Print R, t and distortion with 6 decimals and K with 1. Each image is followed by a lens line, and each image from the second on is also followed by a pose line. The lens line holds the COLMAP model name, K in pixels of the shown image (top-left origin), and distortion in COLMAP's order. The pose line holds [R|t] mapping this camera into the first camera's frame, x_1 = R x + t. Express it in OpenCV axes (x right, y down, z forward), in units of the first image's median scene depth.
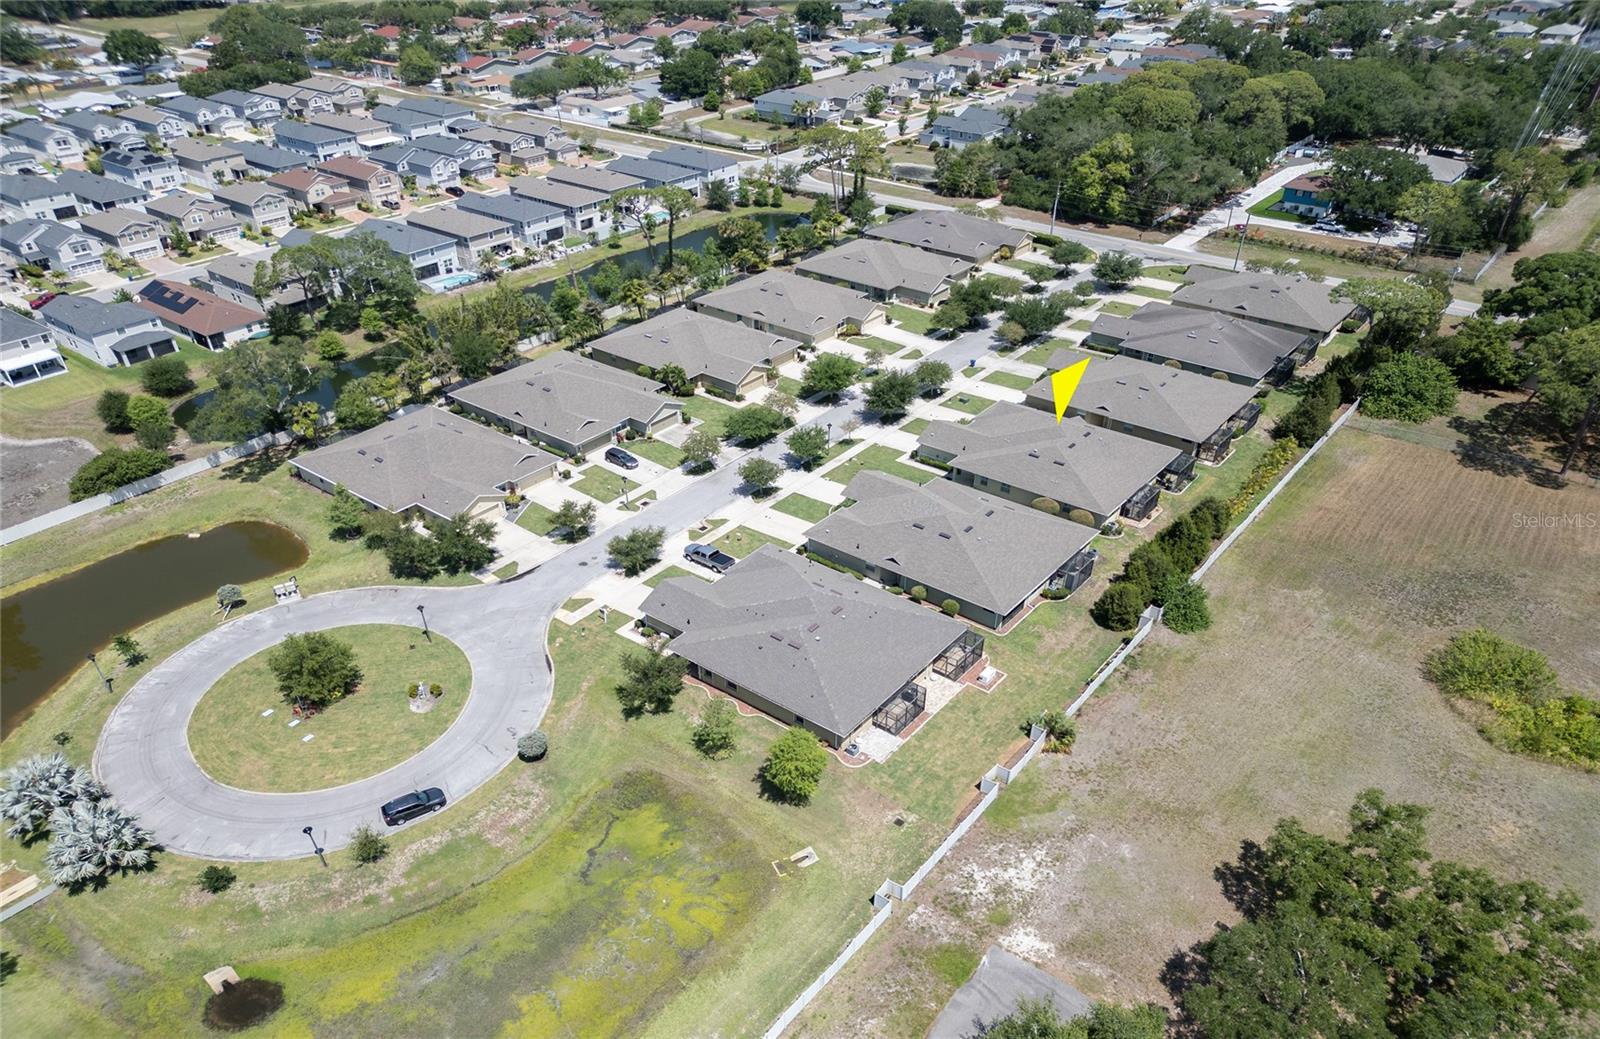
lens RADIAL K [[1148.0, 0, 796.7], [0, 1148.0, 578.4], [0, 0, 1]] dist [0.052049, -0.048305]
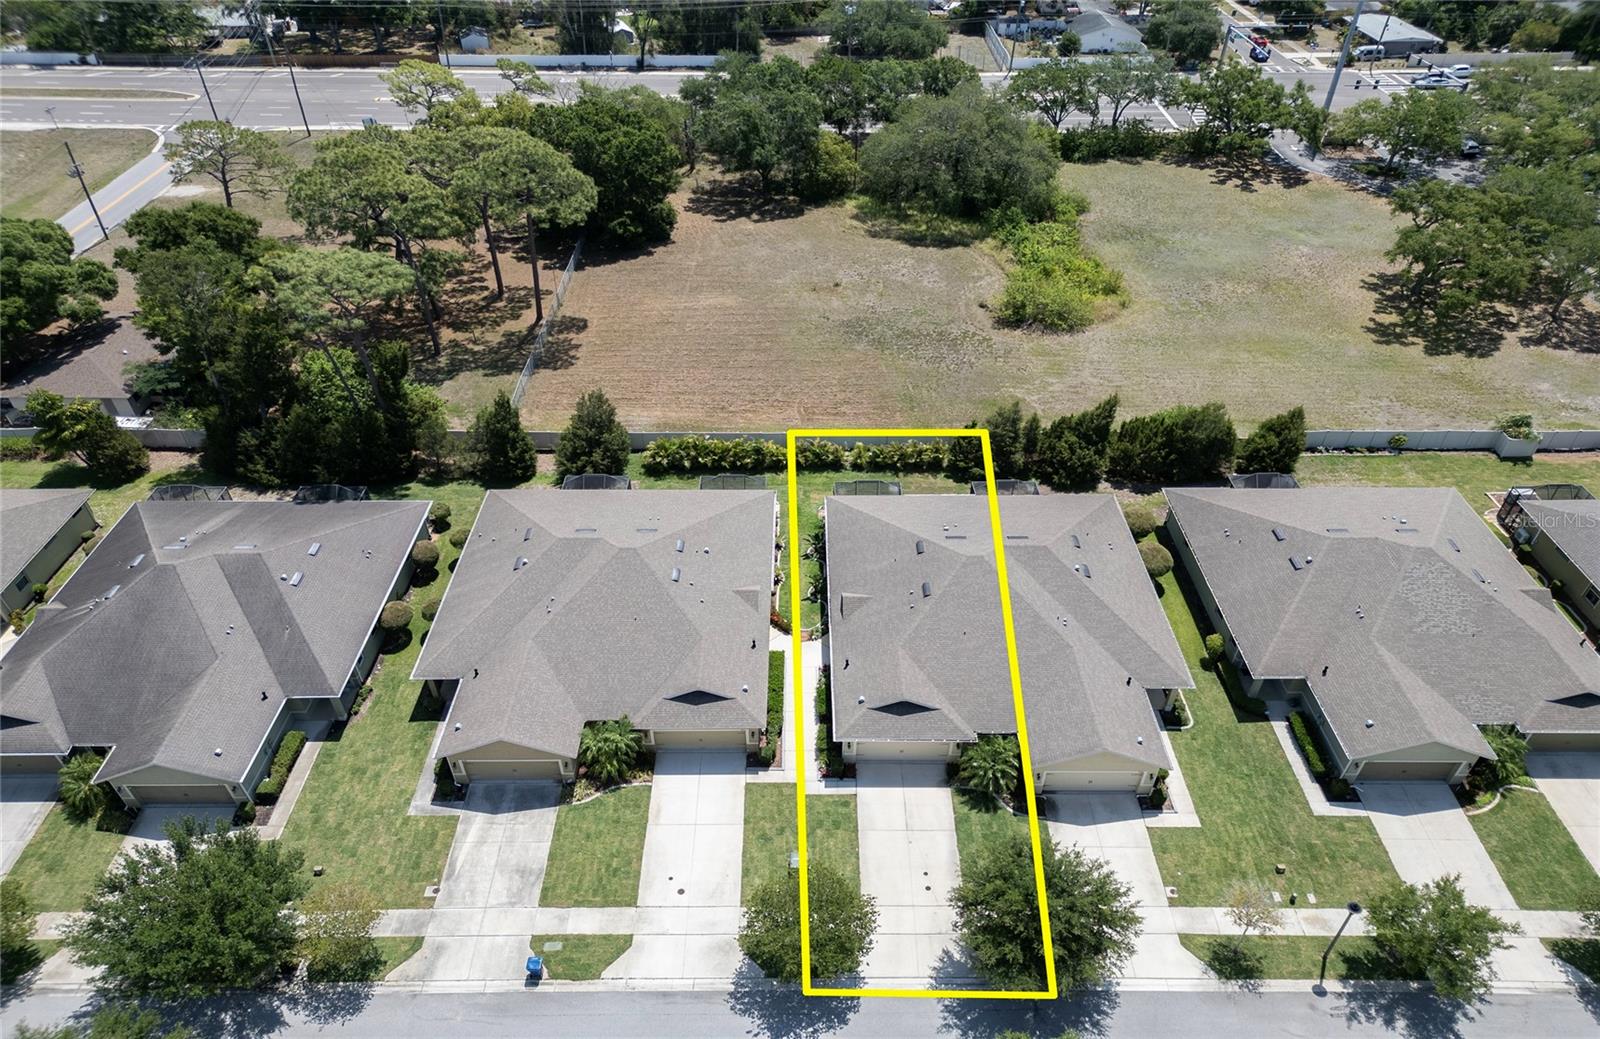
lens RADIAL K [[1174.7, 0, 802.5], [0, 1174.7, 567.1], [0, 0, 1]] dist [0.041217, -0.031481]
pose [[-0.620567, -0.456048, 0.637900, -0.050050], [0.421604, 0.491860, 0.761790, -0.484943], [-0.661170, 0.741683, -0.112960, 0.966092]]
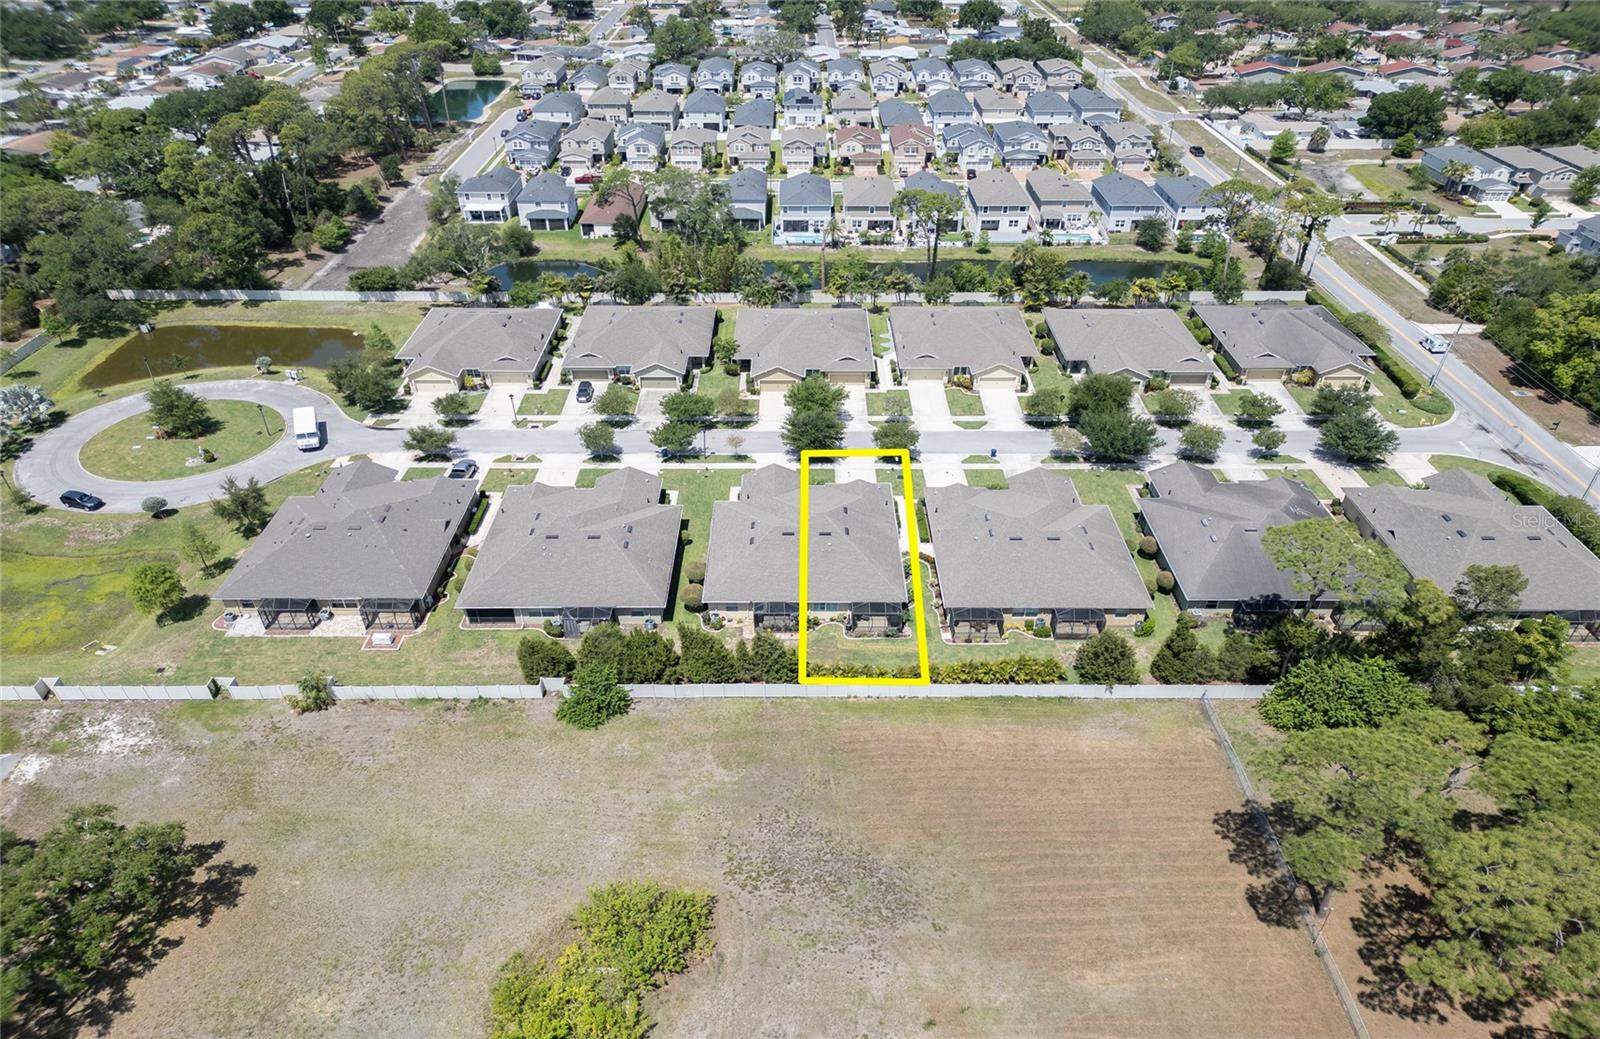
lens RADIAL K [[1135.9, 0, 804.8], [0, 1135.9, 595.1], [0, 0, 1]] dist [0.046621, -0.042832]
pose [[0.623469, 0.439113, -0.646890, 0.706089], [-0.424311, 0.884975, 0.191779, -0.209033], [0.656694, 0.154914, 0.738075, 0.313272]]
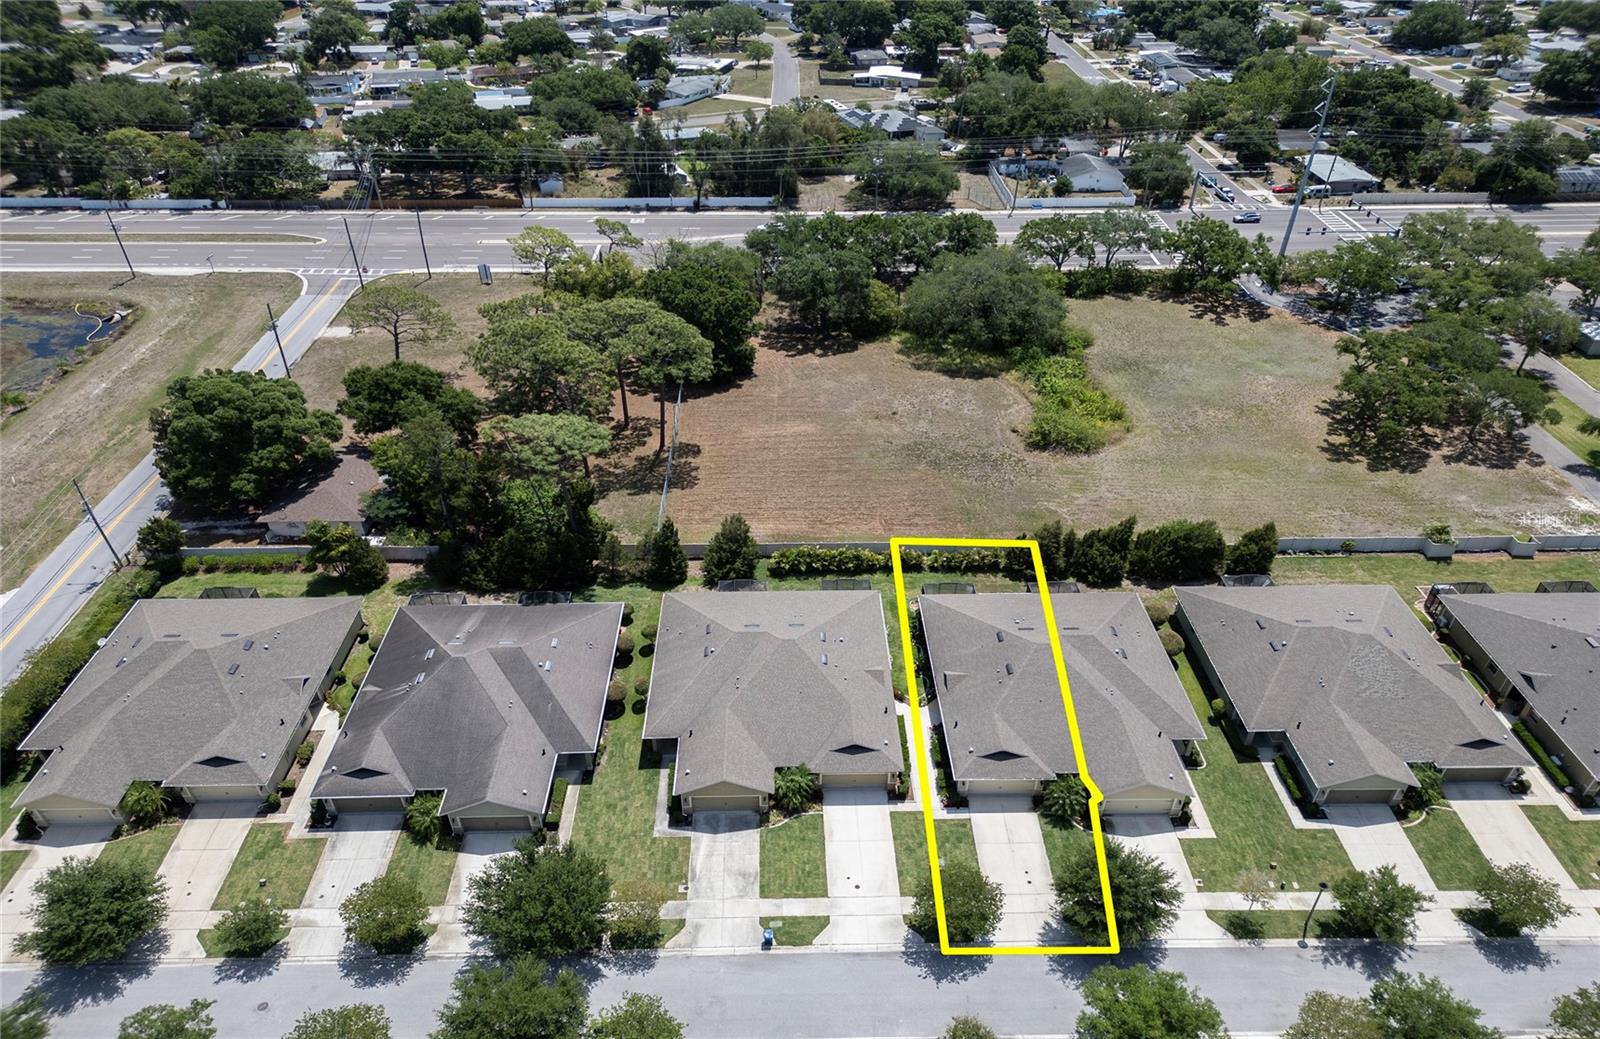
lens RADIAL K [[1185.7, 0, 800.0], [0, 1185.7, 519.5], [0, 0, 1]] dist [0.030217, -0.011865]
pose [[-0.635235, -0.392298, 0.665265, -0.110448], [0.415495, 0.552521, 0.722554, -0.655129], [-0.651030, 0.735406, -0.187983, 1.020504]]
